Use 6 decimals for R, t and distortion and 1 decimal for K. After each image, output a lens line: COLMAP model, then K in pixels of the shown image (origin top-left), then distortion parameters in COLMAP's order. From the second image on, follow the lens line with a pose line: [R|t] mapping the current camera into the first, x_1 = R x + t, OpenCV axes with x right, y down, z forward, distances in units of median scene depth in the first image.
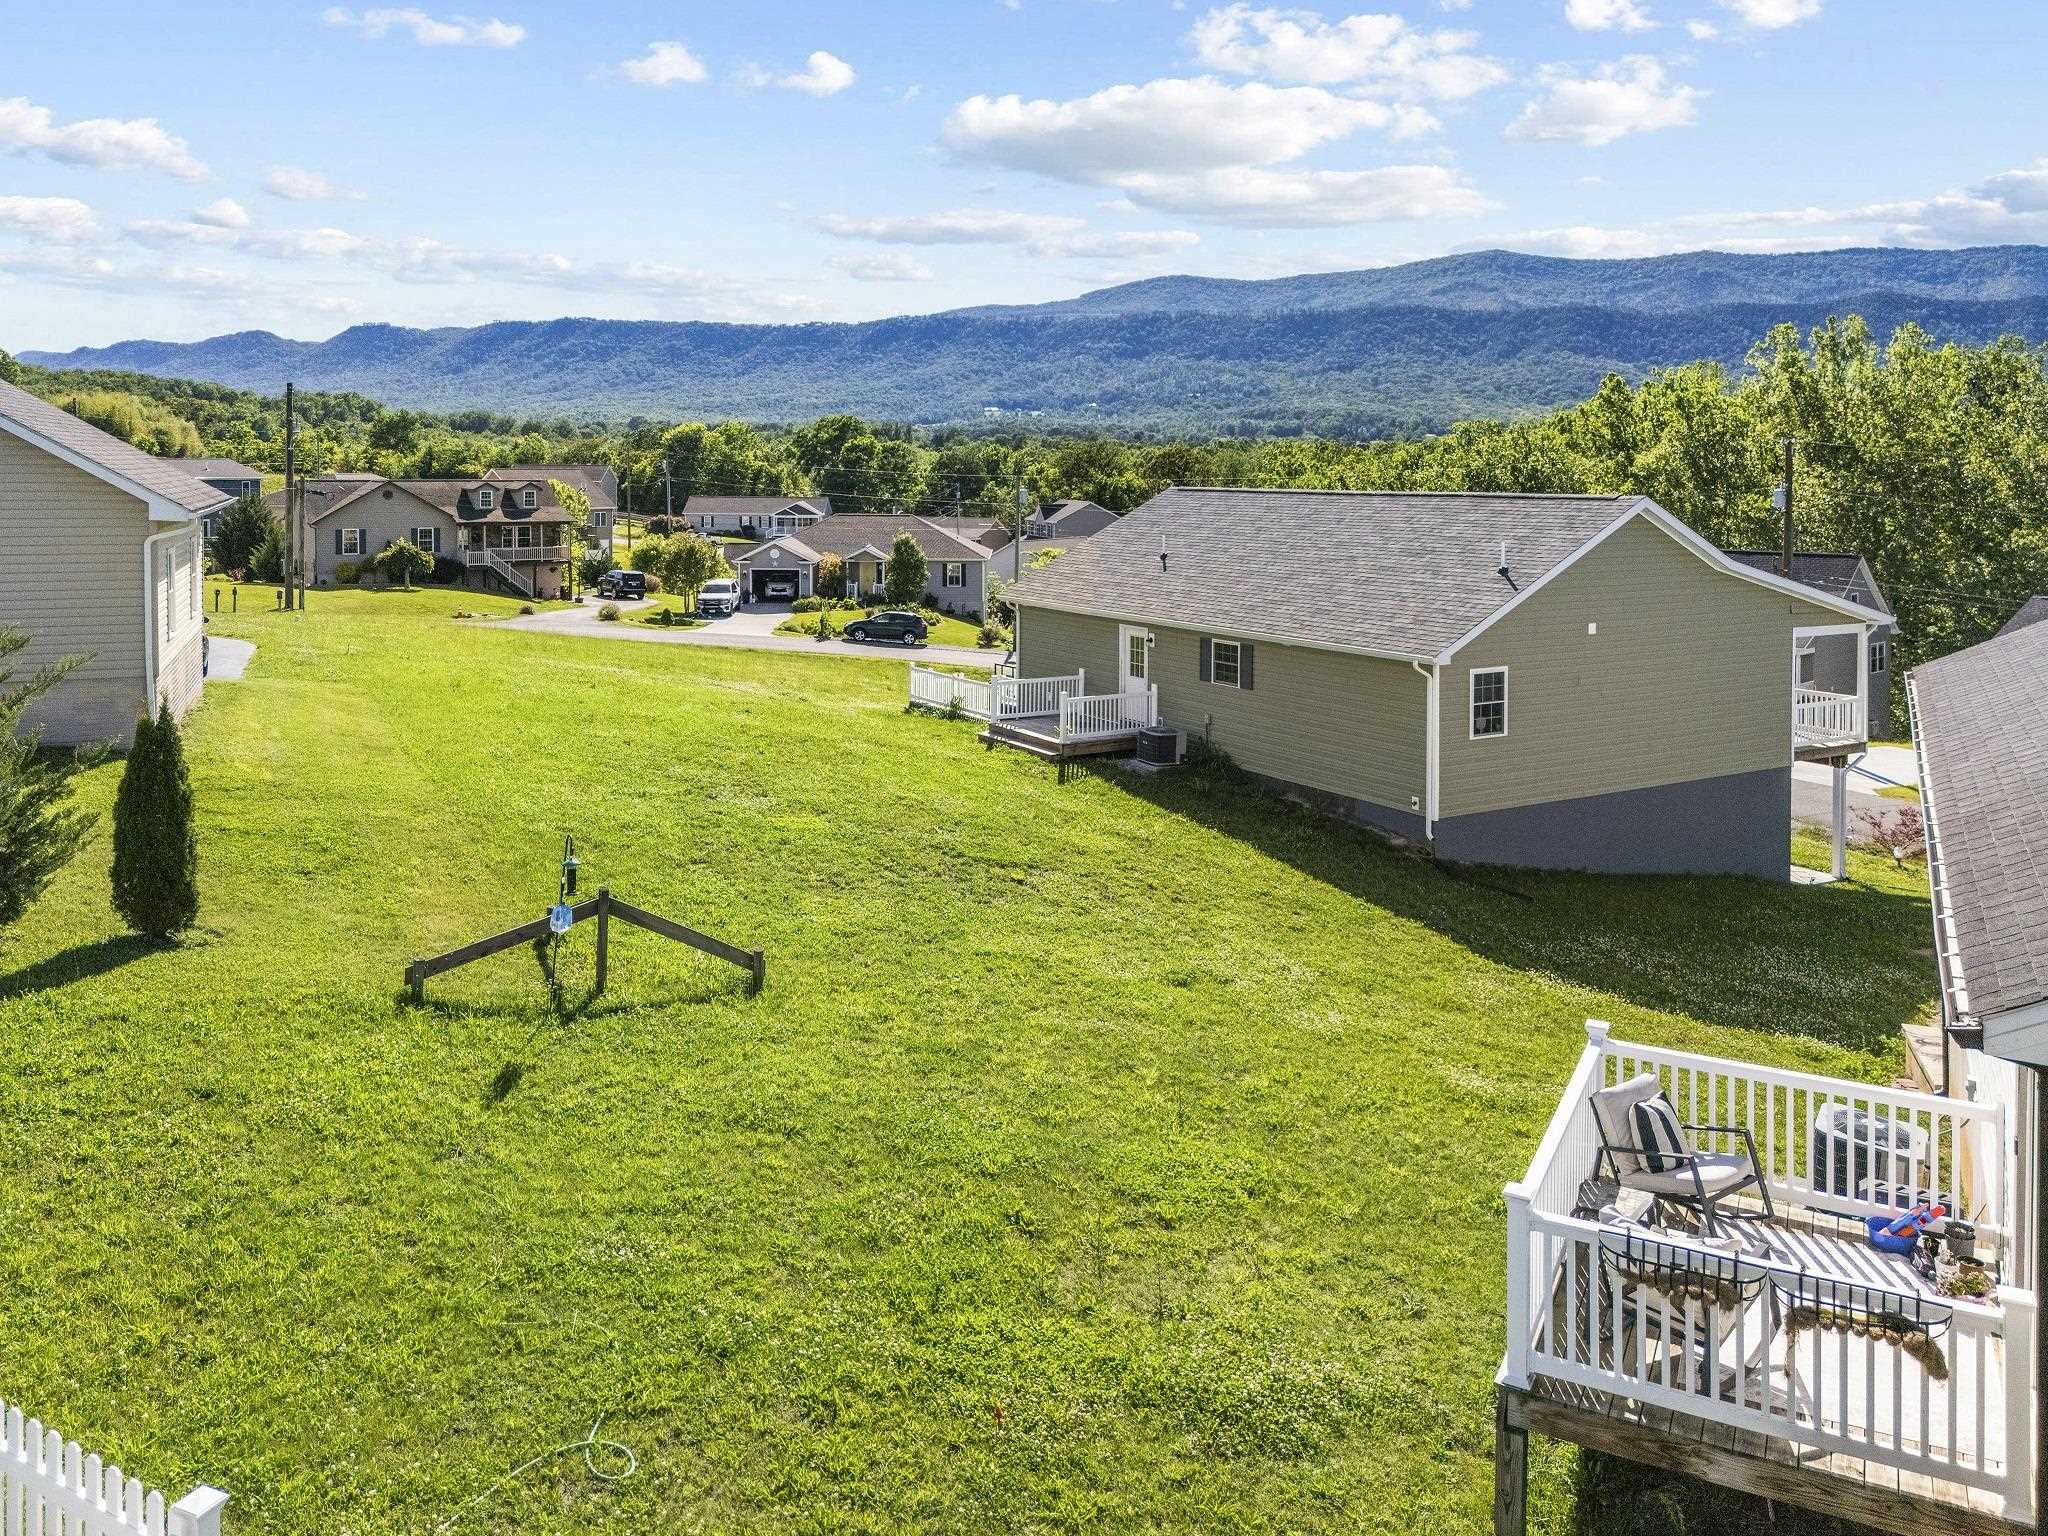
lens RADIAL K [[1574.9, 0, 988.9], [0, 1574.9, 528.0], [0, 0, 1]] dist [0.039035, -0.000546]
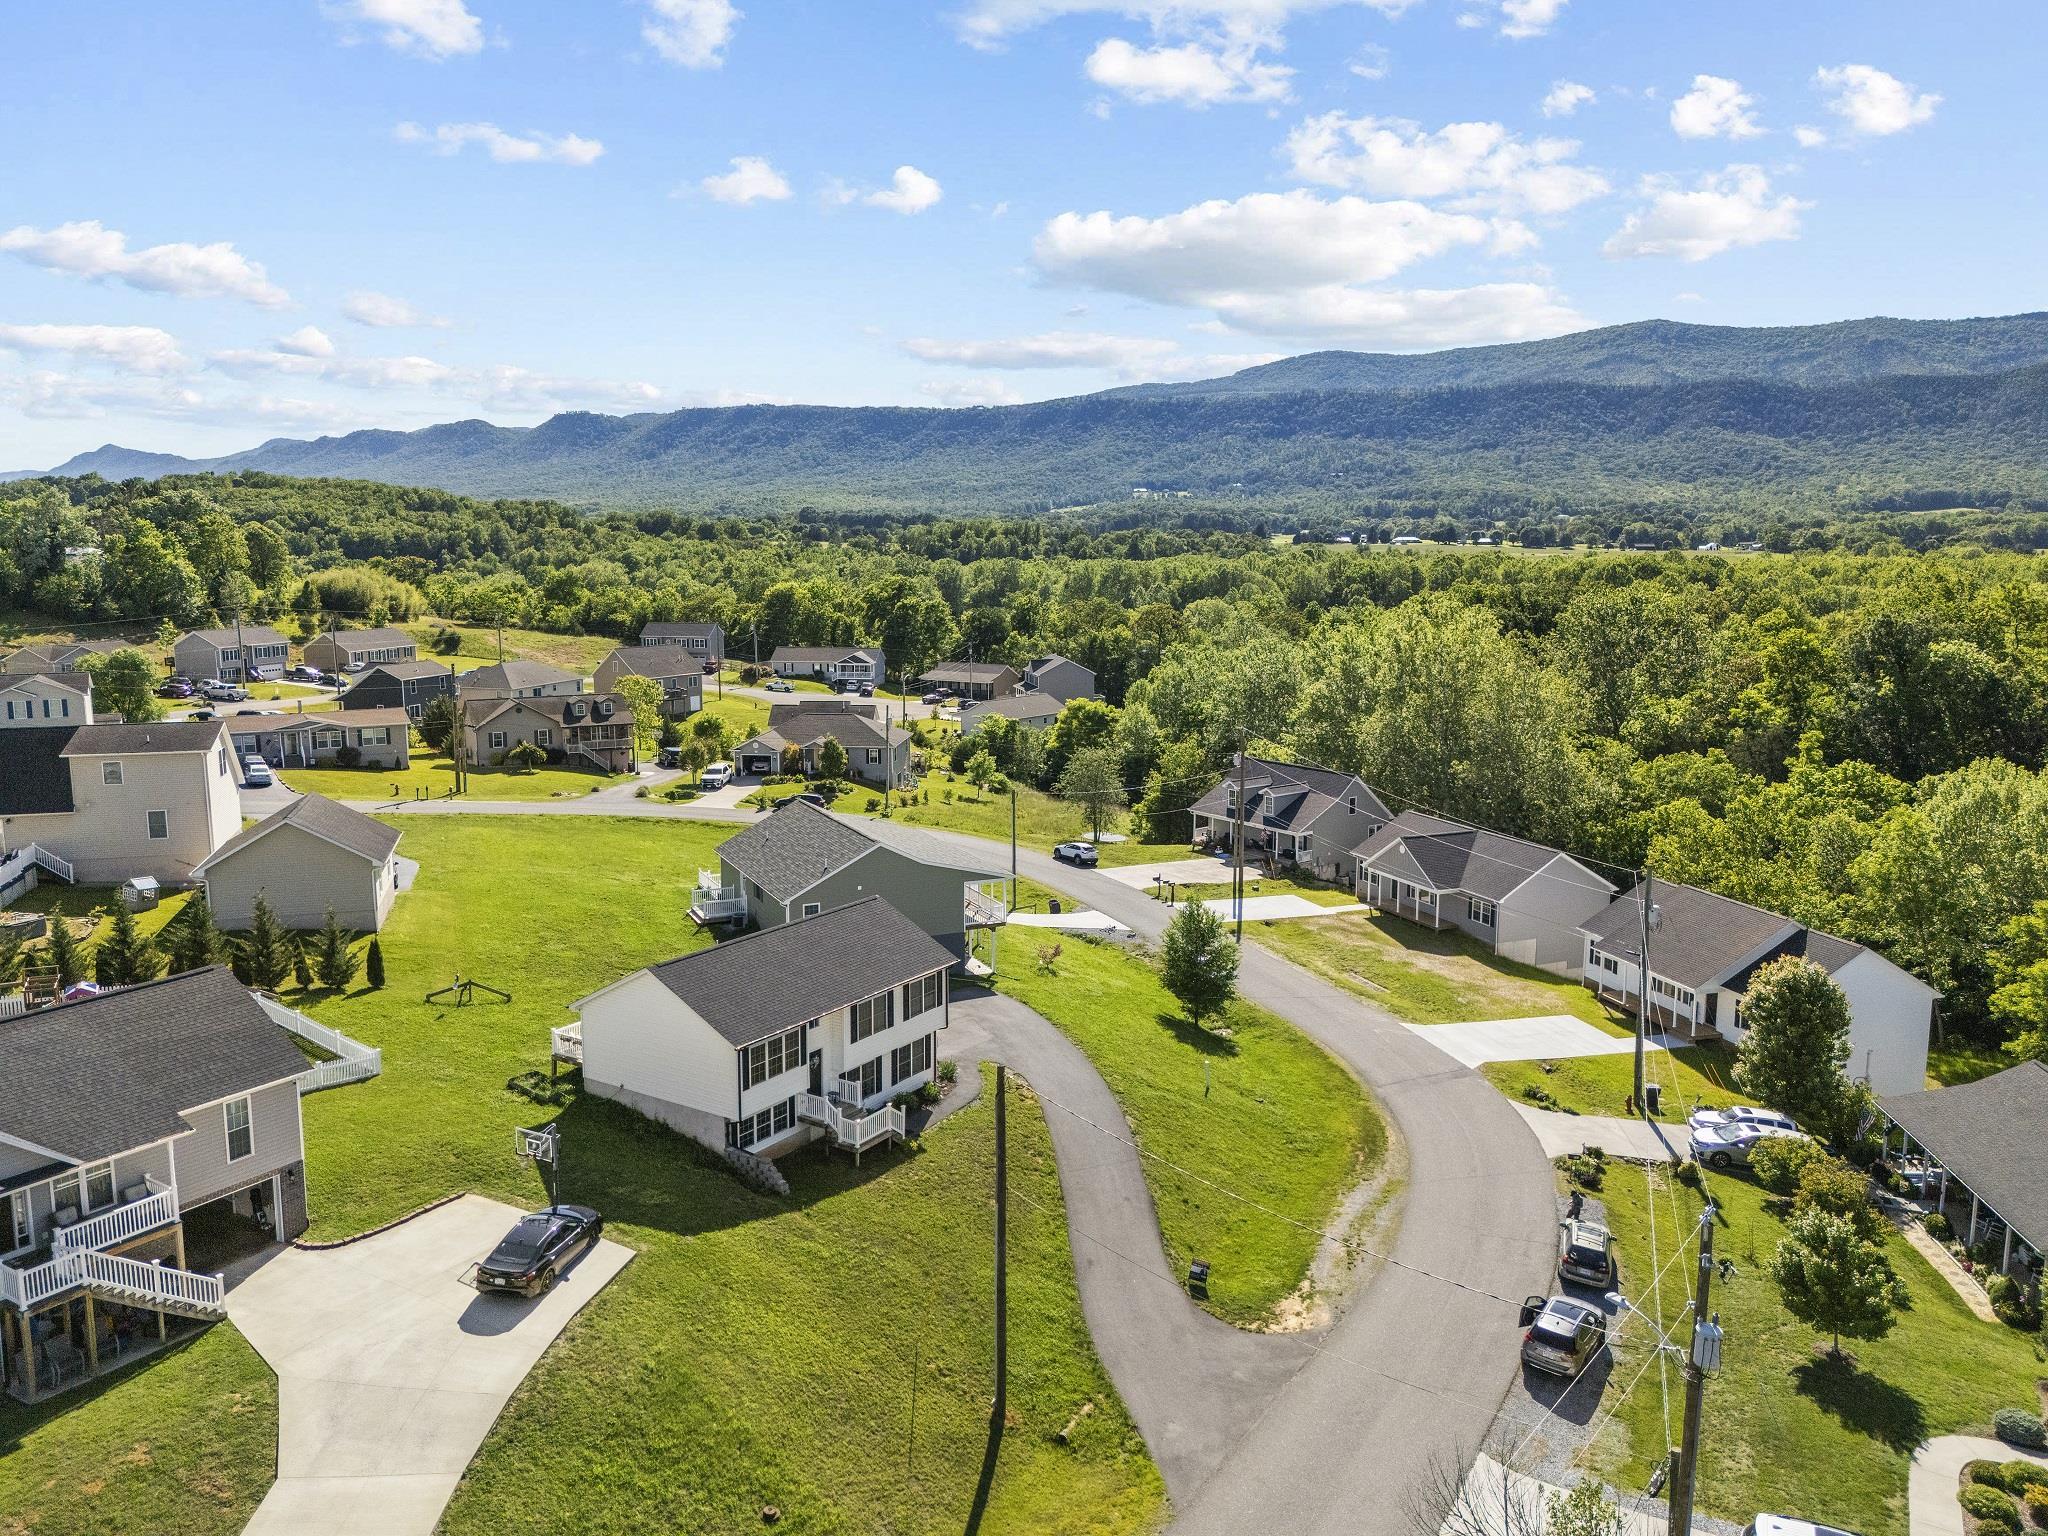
lens RADIAL K [[1464.5, 0, 985.2], [0, 1464.5, 755.5], [0, 0, 1]] dist [0.125521, -0.232544]
pose [[0.994364, 0.013248, -0.105192, 0.105788], [-0.002105, 0.994434, 0.105338, -0.054858], [0.106002, -0.104522, 0.988857, -0.191334]]
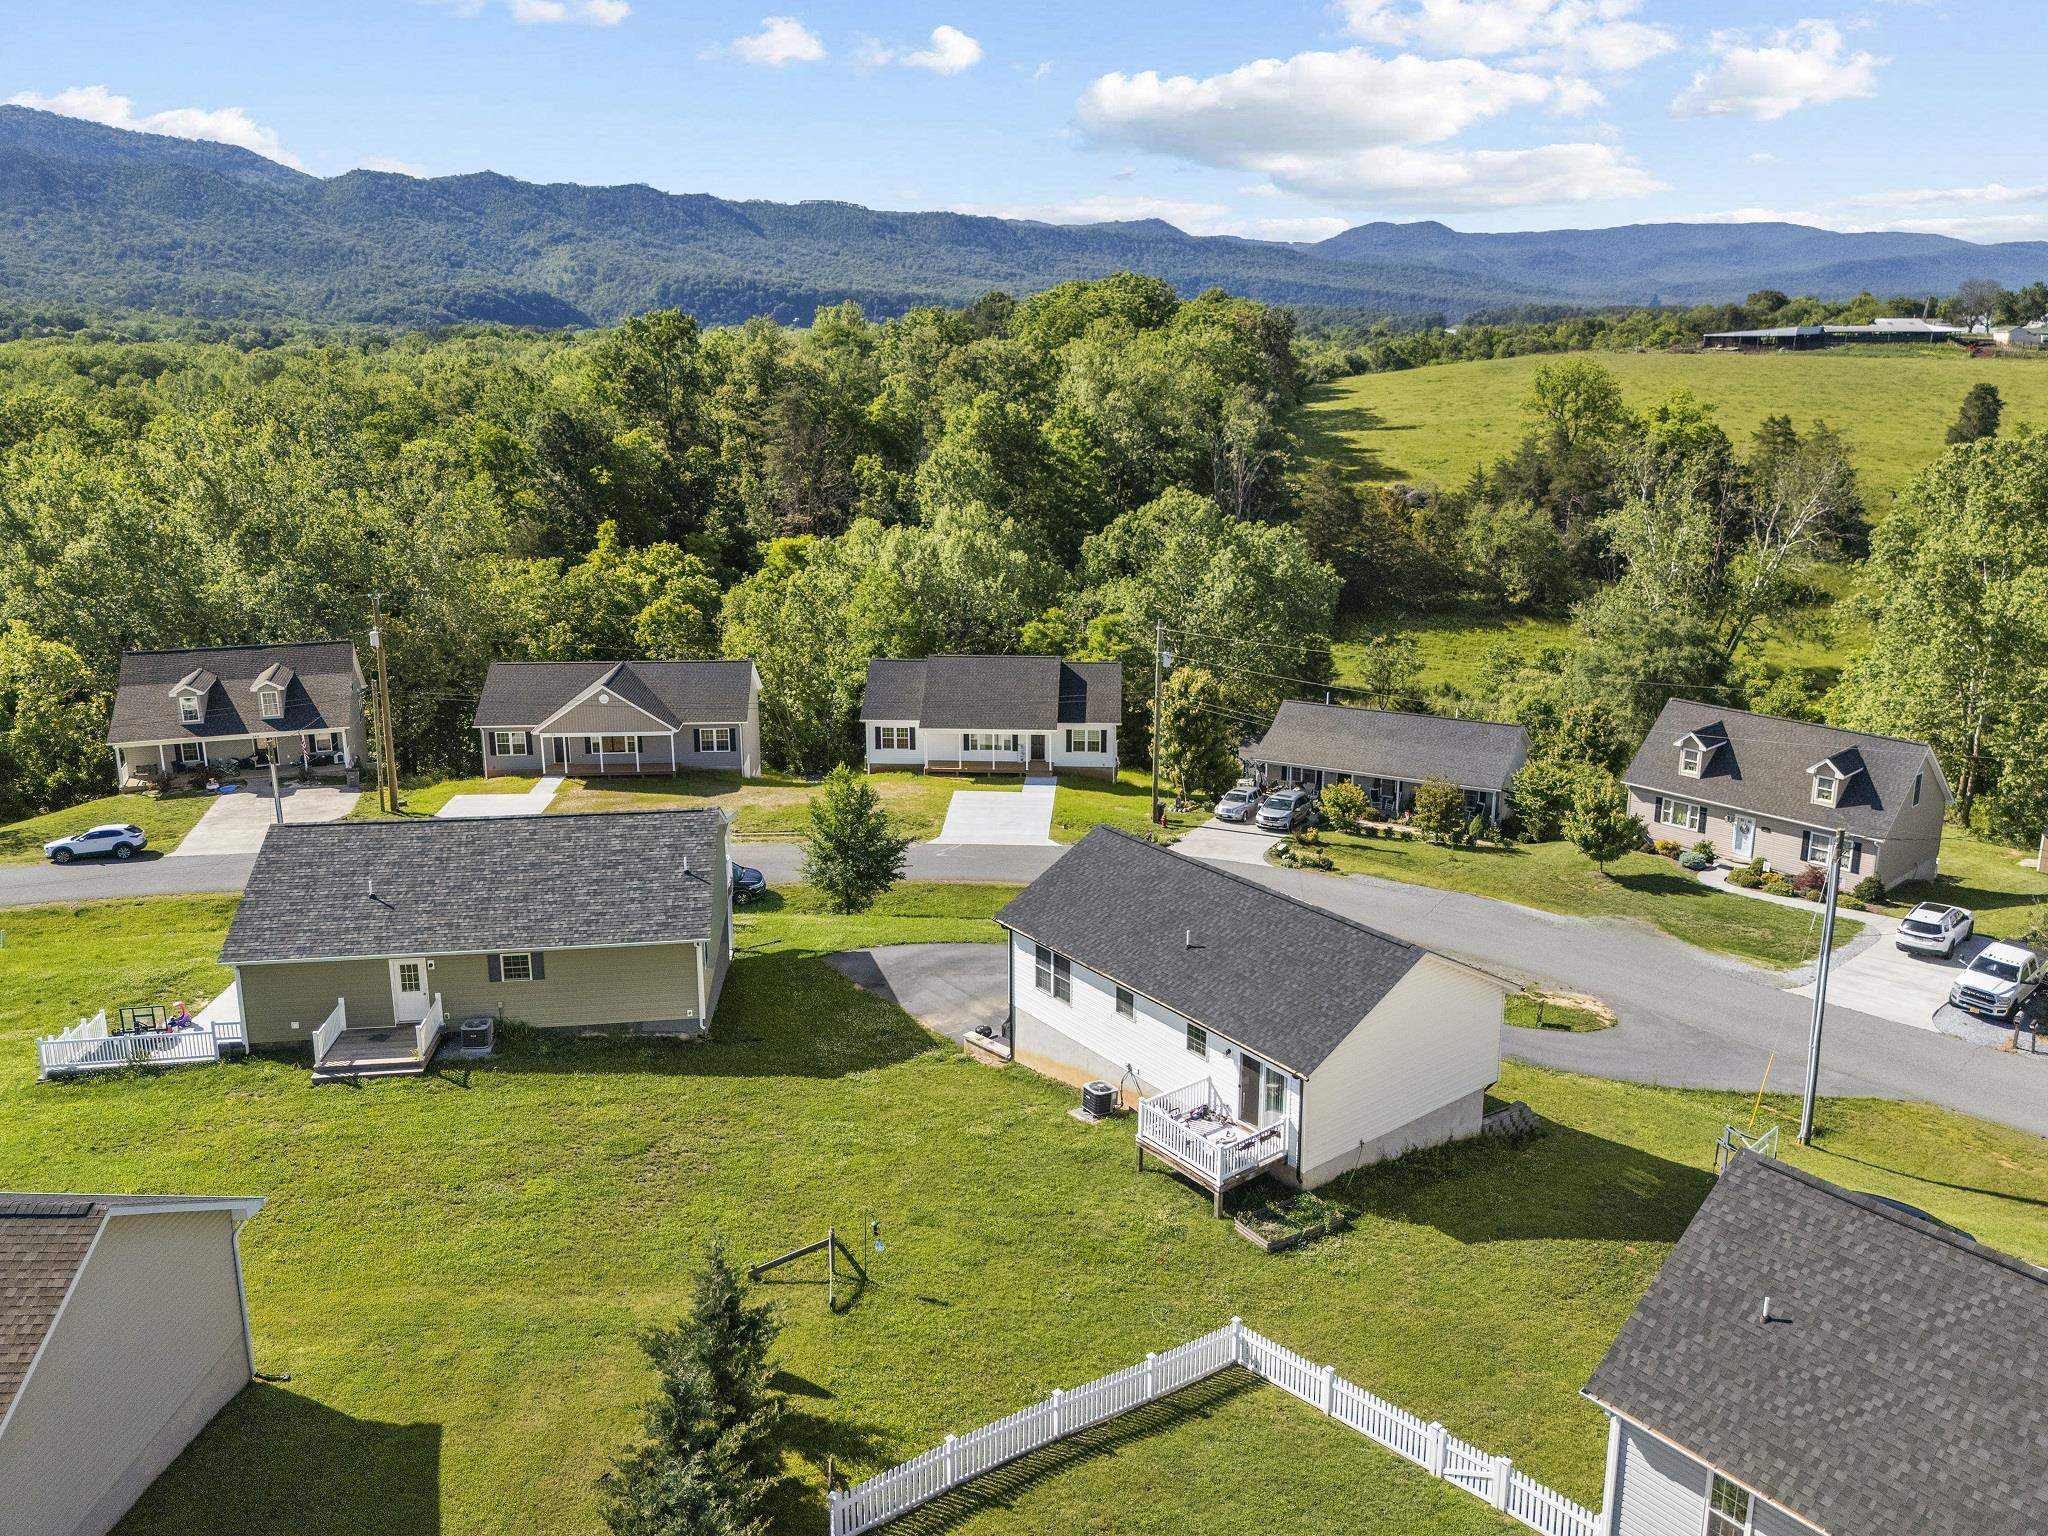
lens RADIAL K [[1497.3, 0, 997.2], [0, 1497.3, 754.2], [0, 0, 1]] dist [0.061332, -0.035526]
pose [[0.404449, -0.250608, 0.879555, -0.120448], [0.039439, 0.965609, 0.256991, -0.063622], [-0.913710, -0.069251, 0.400423, -0.002373]]
